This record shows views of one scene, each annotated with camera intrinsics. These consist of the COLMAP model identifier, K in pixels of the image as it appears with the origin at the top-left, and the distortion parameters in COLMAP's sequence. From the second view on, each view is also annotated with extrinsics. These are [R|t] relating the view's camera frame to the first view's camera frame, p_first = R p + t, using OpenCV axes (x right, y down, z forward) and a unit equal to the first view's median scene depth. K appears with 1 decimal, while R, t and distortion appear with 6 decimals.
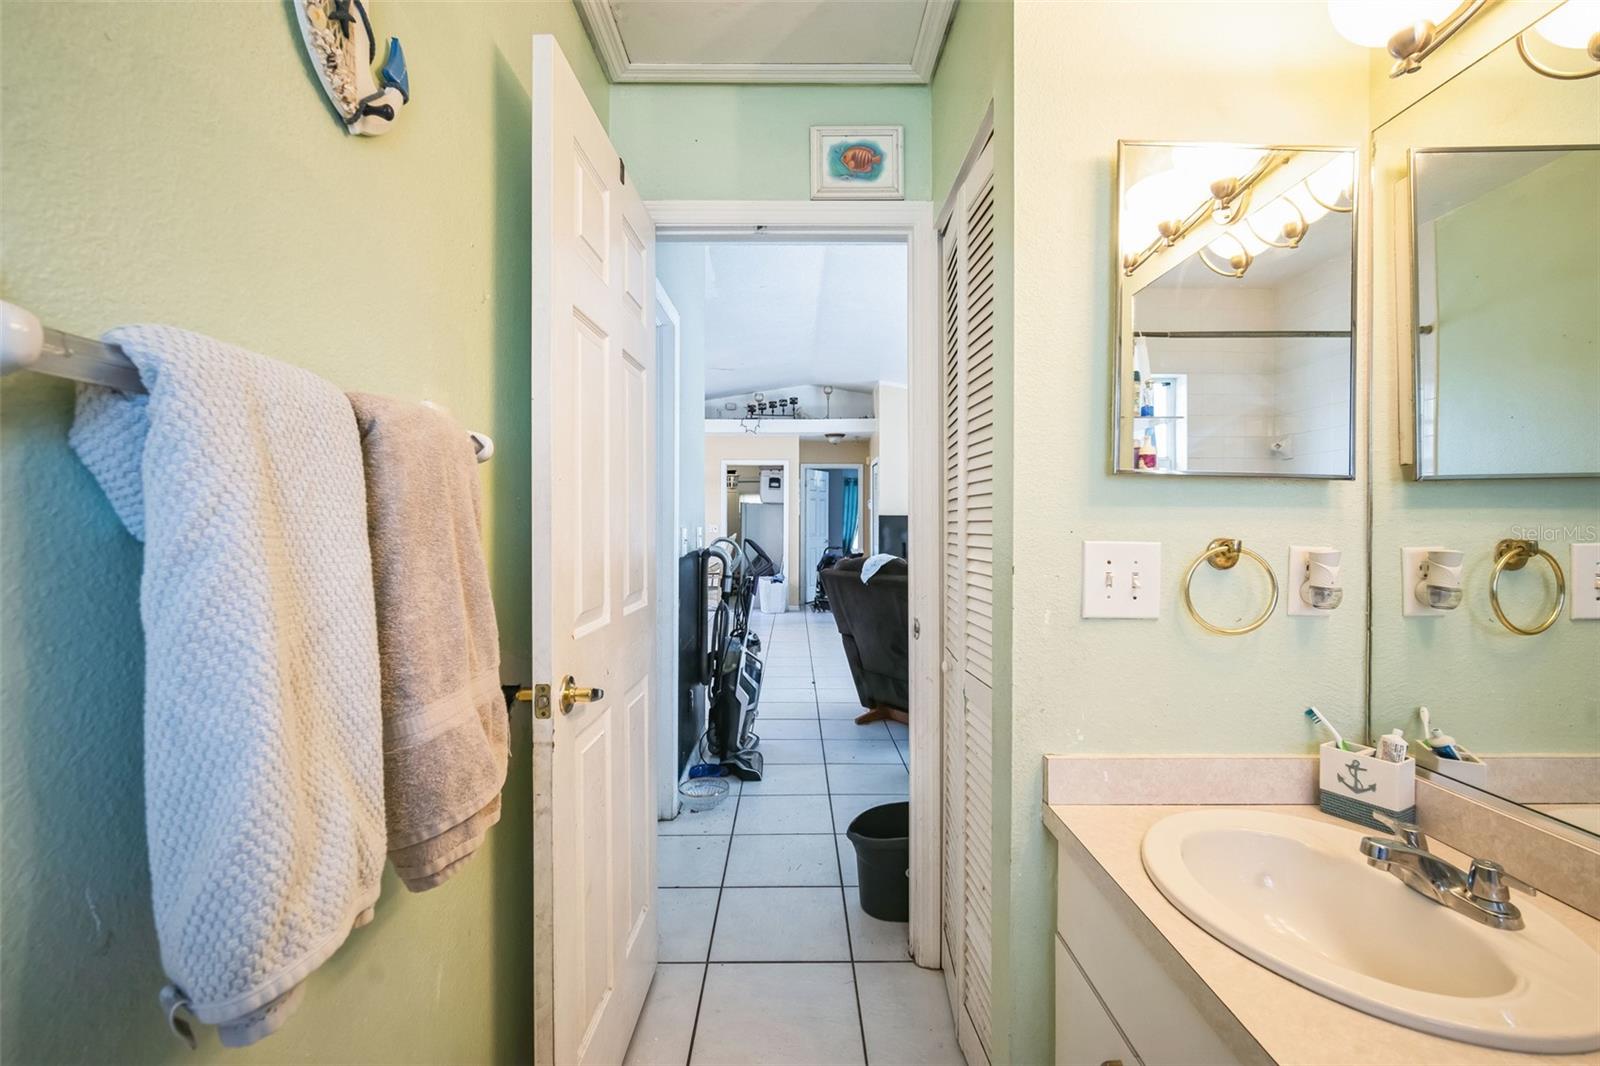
lens RADIAL K [[704.9, 0, 799.1], [0, 704.9, 529.3], [0, 0, 1]] dist [-0.001110, -0.000058]
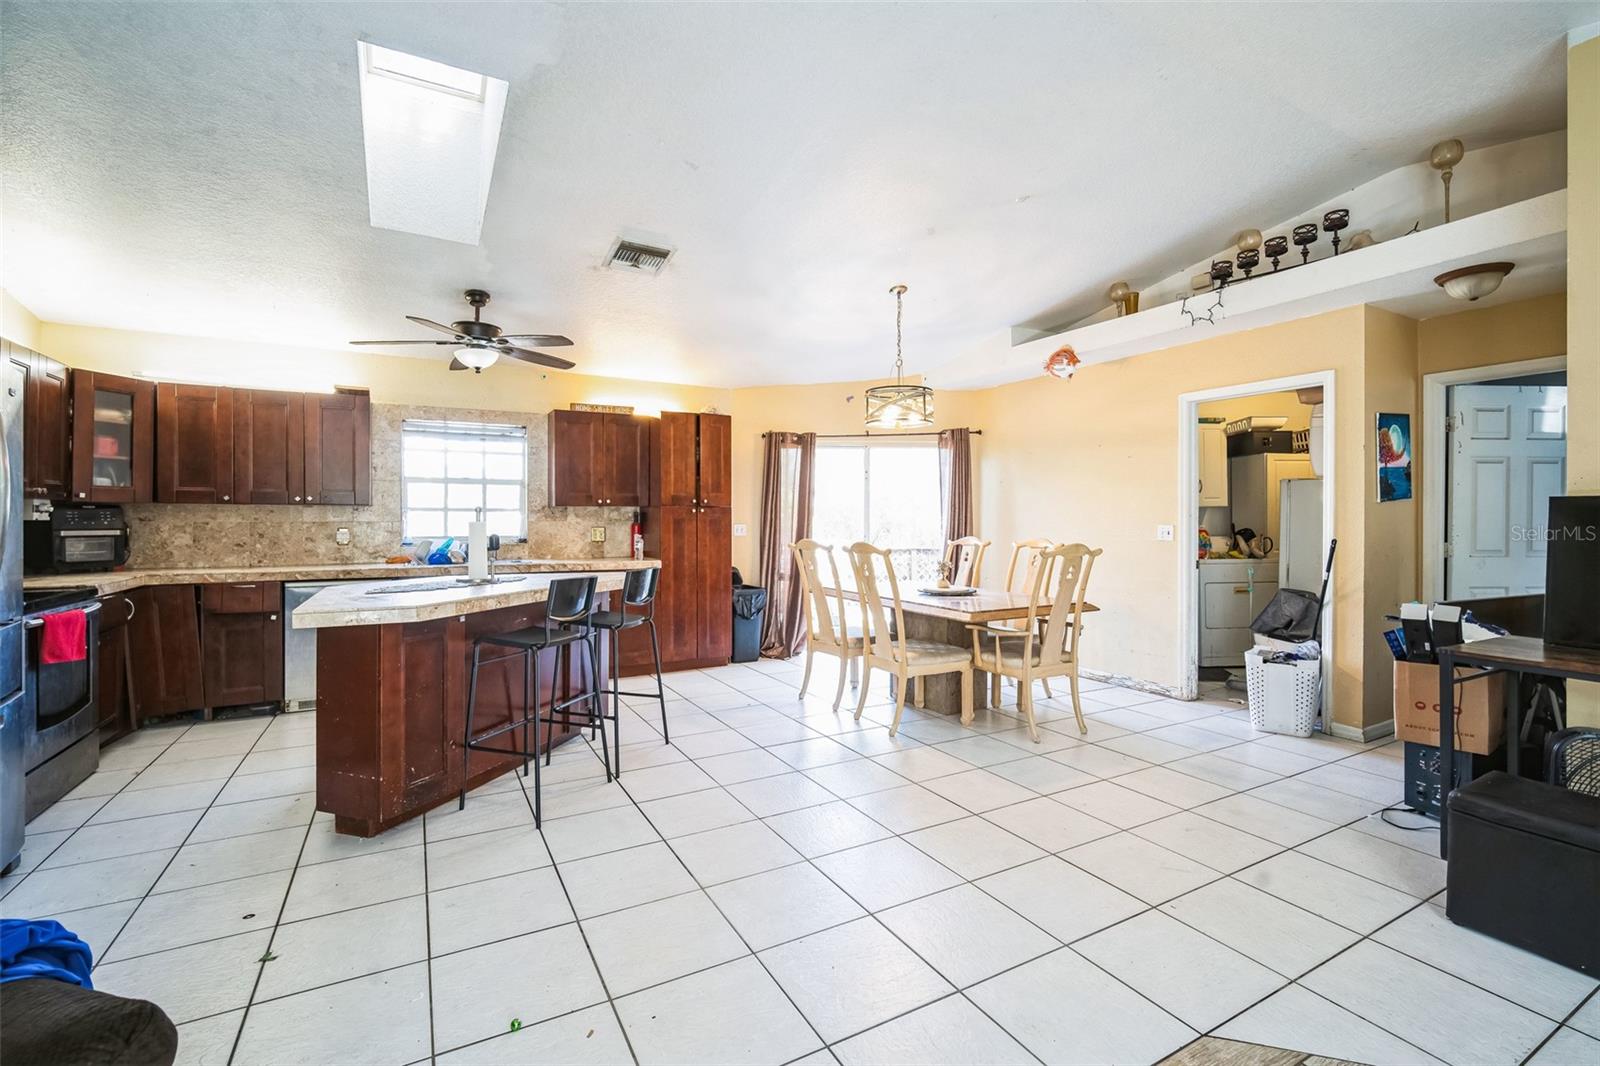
lens RADIAL K [[704.9, 0, 803.7], [0, 704.9, 522.3], [0, 0, 1]] dist [-0.001110, -0.000058]
pose [[0.470552, 0.005374, -0.882356, 0.208848], [-0.005363, 0.999980, 0.003231, -0.007546], [0.882356, 0.003212, 0.470571, 0.541437]]
